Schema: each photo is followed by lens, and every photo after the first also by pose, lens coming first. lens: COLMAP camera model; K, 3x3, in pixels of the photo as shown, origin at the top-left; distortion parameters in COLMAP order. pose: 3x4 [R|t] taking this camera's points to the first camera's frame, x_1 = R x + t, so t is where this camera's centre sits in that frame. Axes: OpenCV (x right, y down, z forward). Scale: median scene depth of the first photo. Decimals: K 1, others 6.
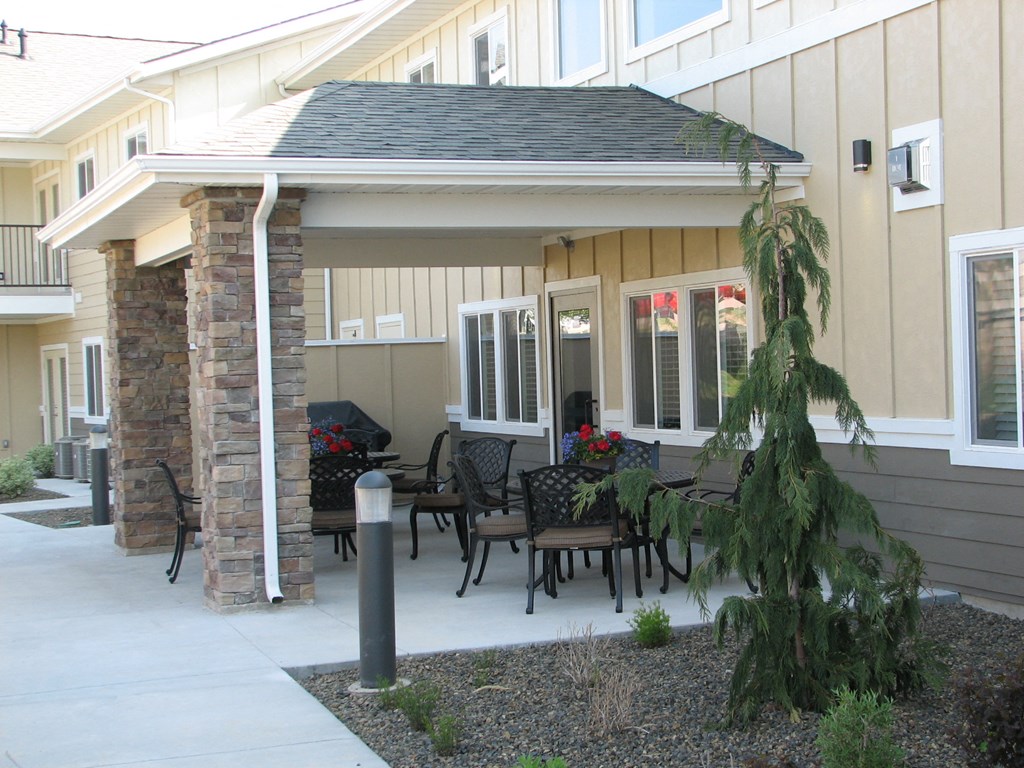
lens RADIAL K [[1740.9, 0, 512.0], [0, 1740.9, 385.2], [0, 0, 1]] dist [0.042065, 0.000000]
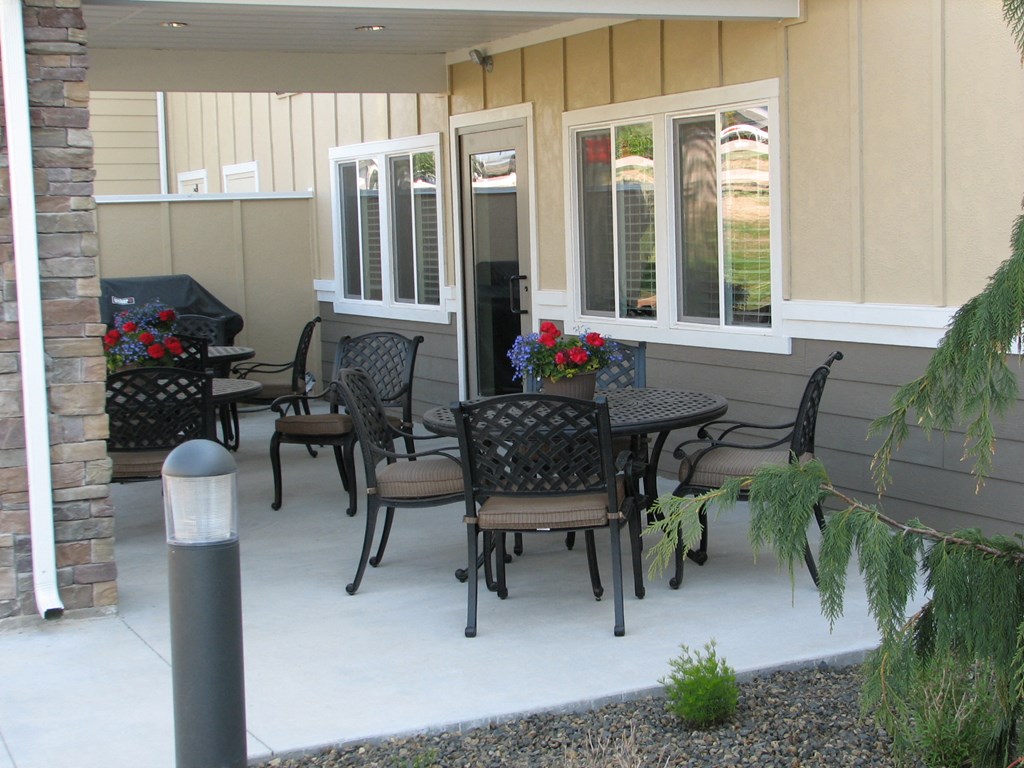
lens RADIAL K [[1740.9, 0, 511.6], [0, 1740.9, 381.9], [0, 0, 1]] dist [0.042065, 0.000000]
pose [[0.996696, -0.007059, 0.080912, -0.019394], [0.000832, 0.997050, 0.076744, -0.003708], [-0.081215, -0.076424, 0.993762, 0.316473]]
